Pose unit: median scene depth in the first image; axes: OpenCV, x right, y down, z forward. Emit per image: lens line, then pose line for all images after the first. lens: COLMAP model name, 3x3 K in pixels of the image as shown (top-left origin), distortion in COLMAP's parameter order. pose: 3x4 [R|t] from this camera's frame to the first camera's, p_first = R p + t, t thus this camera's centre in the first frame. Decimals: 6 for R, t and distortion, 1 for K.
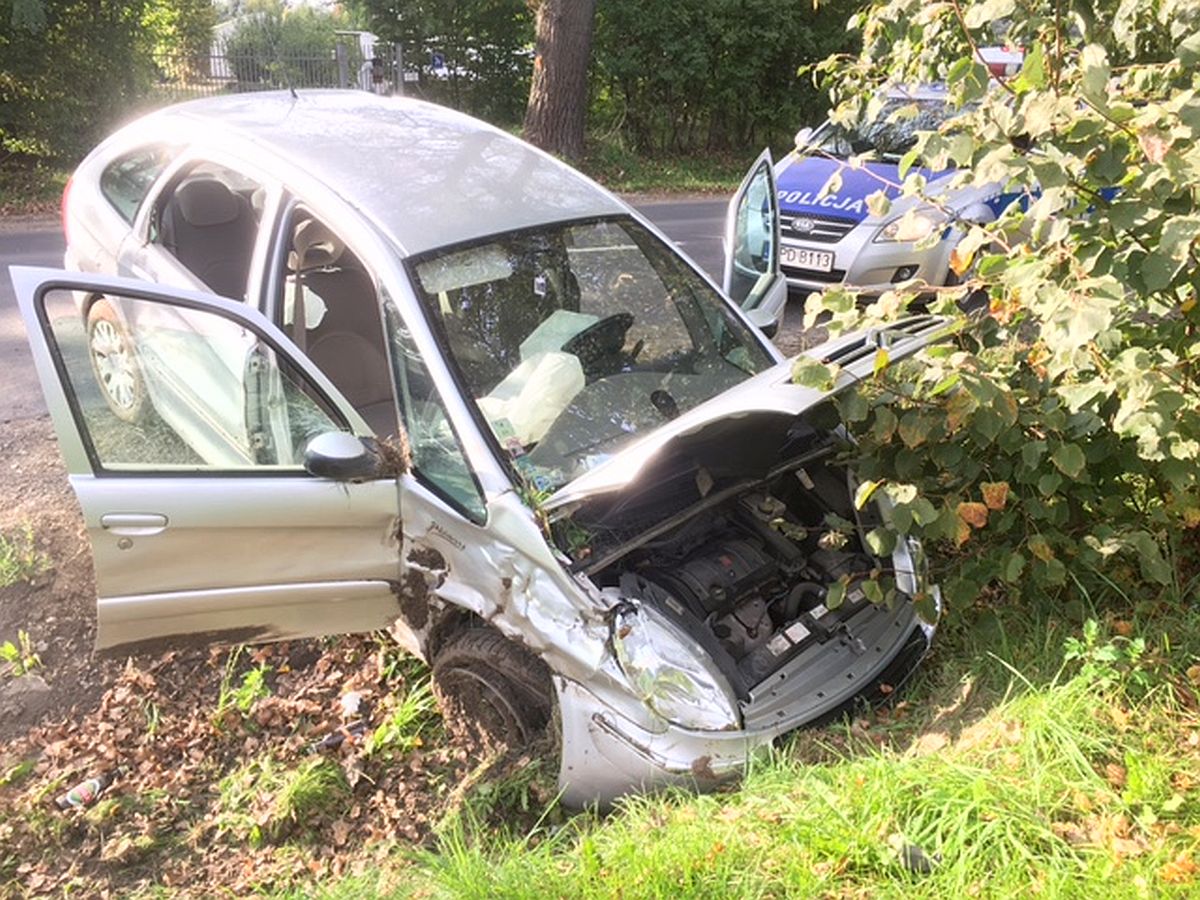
lens RADIAL K [[1014.9, 0, 602.3], [0, 1014.9, 446.1], [0, 0, 1]] dist [0.059614, -0.067530]
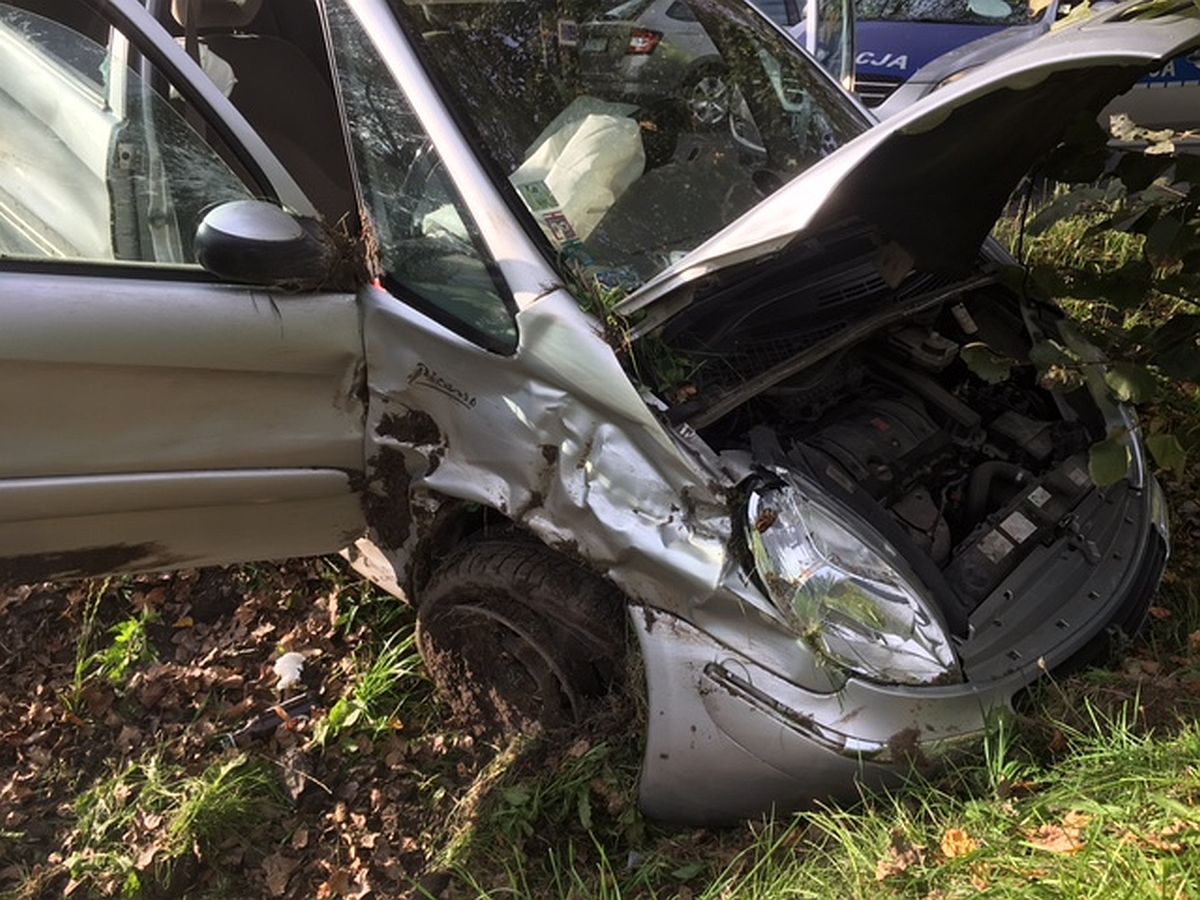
lens RADIAL K [[1014.9, 0, 603.5], [0, 1014.9, 448.5], [0, 0, 1]] dist [0.059614, -0.067530]
pose [[0.997851, -0.018175, 0.062948, -0.094901], [0.017083, 0.999695, 0.017851, 0.115332], [-0.063253, -0.016737, 0.997857, 0.380822]]
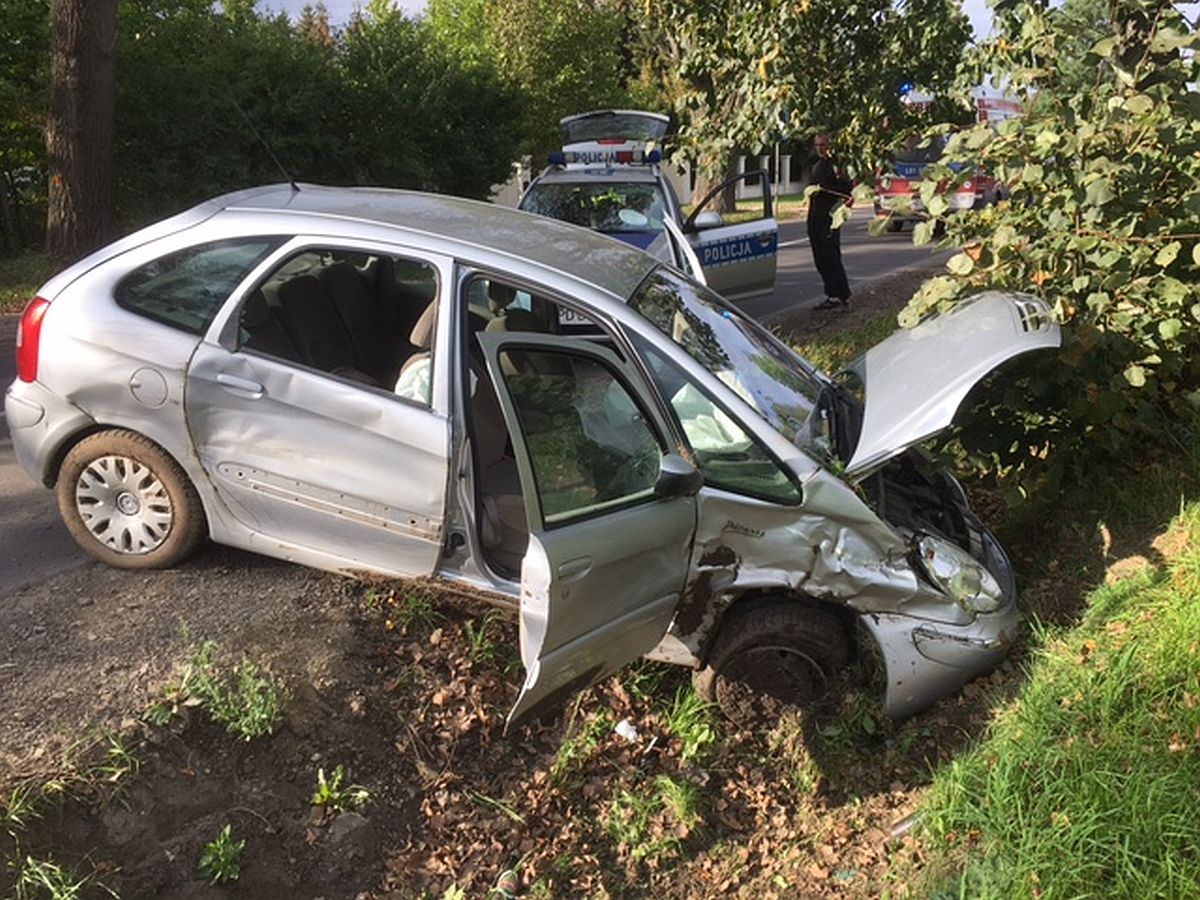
lens RADIAL K [[1014.9, 0, 591.4], [0, 1014.9, 443.3], [0, 0, 1]] dist [0.059614, -0.067530]
pose [[0.832506, -0.189680, 0.520533, -0.858787], [0.242825, 0.969435, -0.035100, -0.006854], [-0.497965, 0.155620, 0.853120, 0.094237]]
